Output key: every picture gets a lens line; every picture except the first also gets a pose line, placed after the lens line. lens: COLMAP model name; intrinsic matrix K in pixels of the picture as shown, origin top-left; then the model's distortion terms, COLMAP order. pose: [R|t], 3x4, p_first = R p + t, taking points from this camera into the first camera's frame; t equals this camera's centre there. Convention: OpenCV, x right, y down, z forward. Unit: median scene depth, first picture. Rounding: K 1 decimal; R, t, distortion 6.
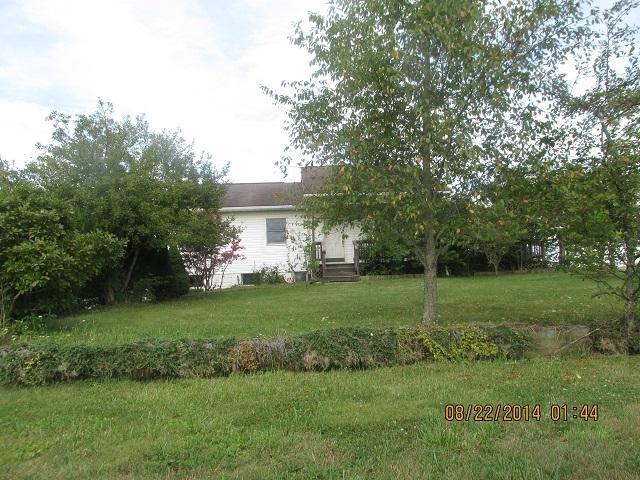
lens RADIAL K [[533.4, 0, 325.9], [0, 533.4, 243.9], [0, 0, 1]] dist [-0.012970, -0.027213]
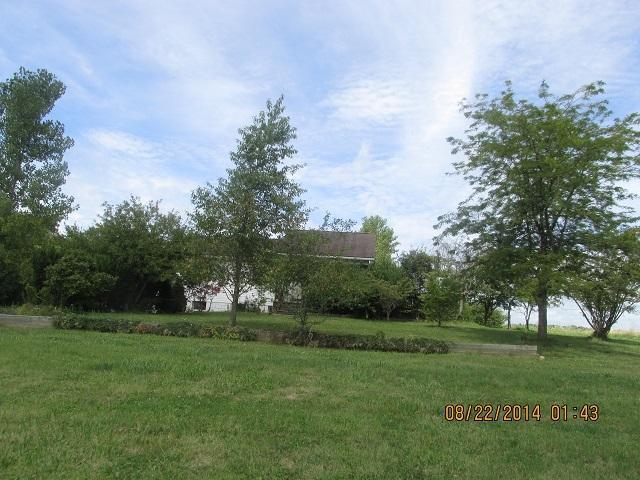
lens RADIAL K [[533.4, 0, 317.8], [0, 533.4, 242.7], [0, 0, 1]] dist [-0.012970, -0.027213]
pose [[0.986597, 0.078917, -0.142822, 0.814155], [-0.089955, 0.993300, -0.072543, -0.071820], [0.136140, 0.084418, 0.987086, -1.173316]]
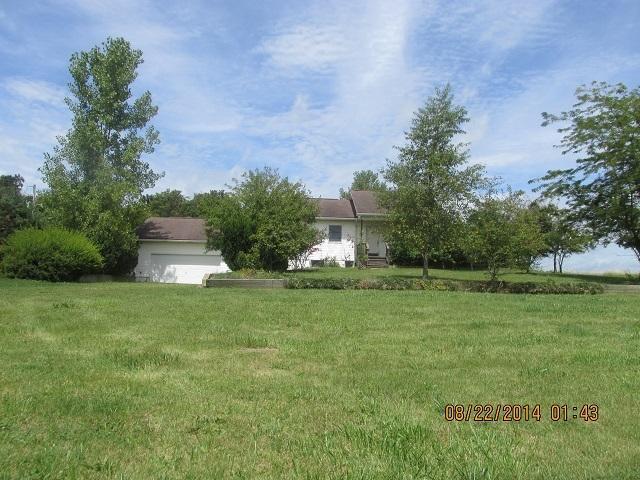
lens RADIAL K [[533.4, 0, 319.1], [0, 533.4, 234.8], [0, 0, 1]] dist [-0.012970, -0.027213]
pose [[0.998167, 0.056973, -0.020419, -0.289300], [-0.057059, 0.998364, -0.003665, -0.042579], [0.020177, 0.004823, 0.999785, -1.687257]]
